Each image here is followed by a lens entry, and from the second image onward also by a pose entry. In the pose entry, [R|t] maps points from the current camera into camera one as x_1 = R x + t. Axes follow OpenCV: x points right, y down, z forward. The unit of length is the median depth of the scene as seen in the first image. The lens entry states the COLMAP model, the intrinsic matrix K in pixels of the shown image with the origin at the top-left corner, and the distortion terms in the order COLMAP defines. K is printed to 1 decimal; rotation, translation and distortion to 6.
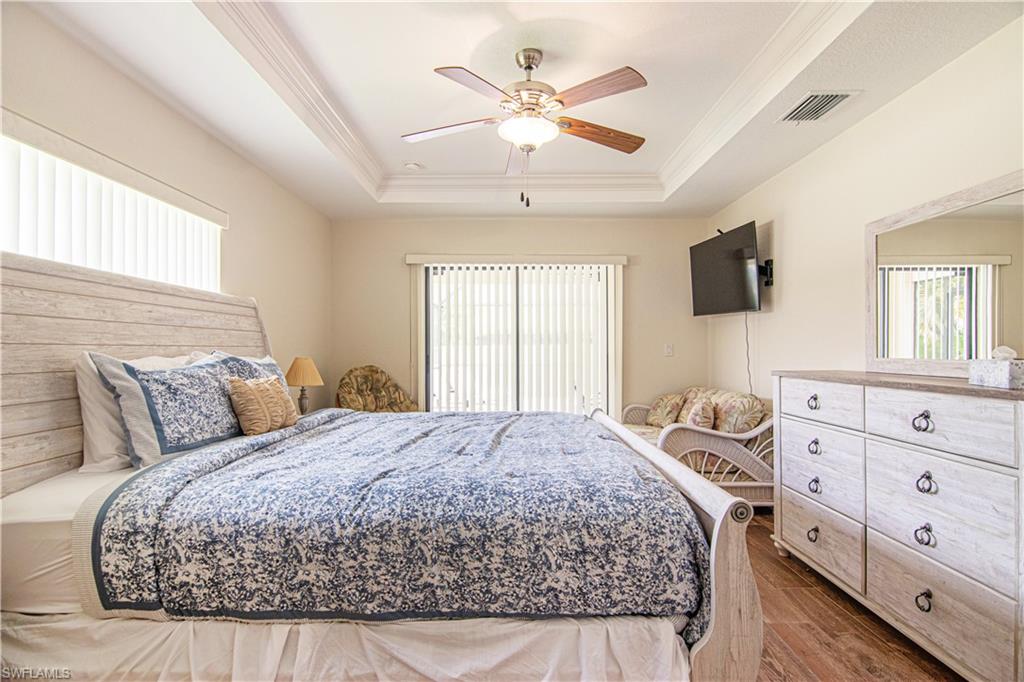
lens RADIAL K [[521.1, 0, 508.1], [0, 521.1, 345.0], [0, 0, 1]] dist [-0.003754, -0.013173]
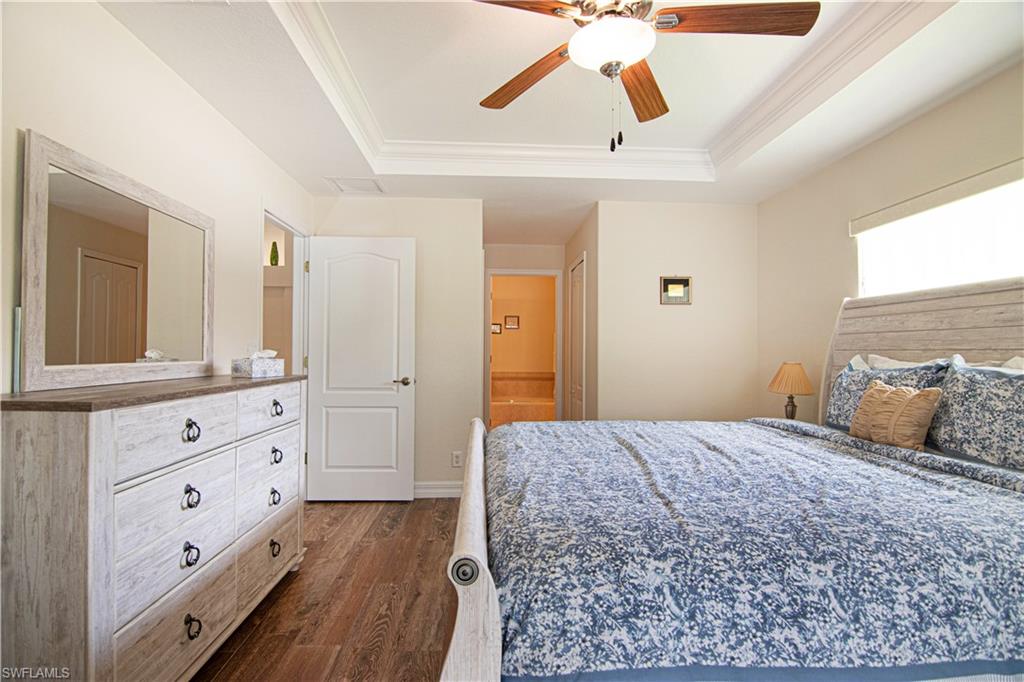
lens RADIAL K [[521.1, 0, 508.1], [0, 521.1, 345.0], [0, 0, 1]] dist [-0.003754, -0.013173]
pose [[-0.998937, -0.003285, -0.045978, 0.256960], [-0.002329, 0.999780, -0.020844, 0.015443], [0.046036, -0.020715, -0.998725, 2.055817]]
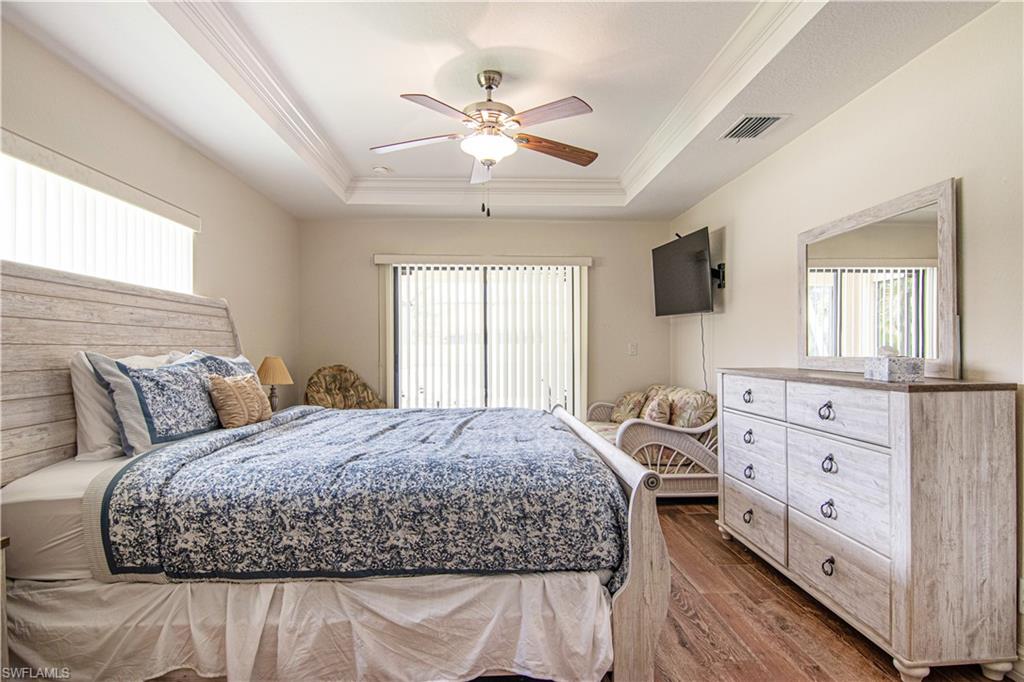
lens RADIAL K [[548.6, 0, 508.2], [0, 548.6, 344.4], [0, 0, 1]] dist [0.001948, -0.018519]
pose [[0.998937, -0.000814, 0.046093, 0.031790], [0.000777, 0.999999, 0.000826, -0.001473], [-0.046094, -0.000789, 0.998937, -0.169195]]
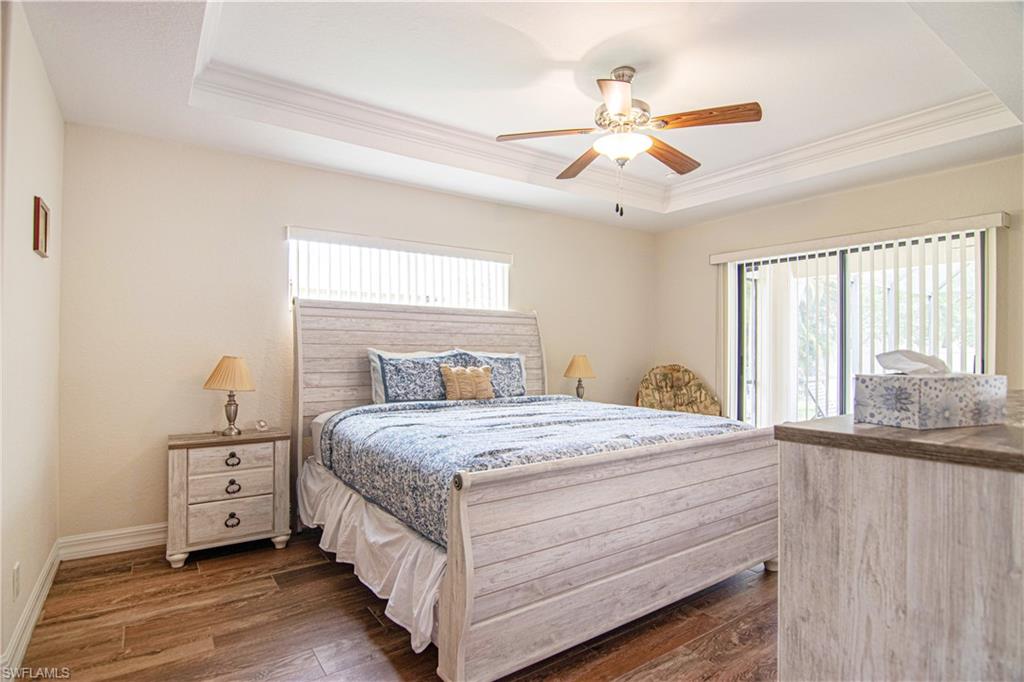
lens RADIAL K [[521.1, 0, 508.1], [0, 521.1, 345.0], [0, 0, 1]] dist [-0.003754, -0.013173]
pose [[0.568935, 0.002203, -0.822379, 0.950989], [-0.002644, 0.999996, 0.000849, -0.001985], [0.822378, 0.001691, 0.568939, 0.246623]]
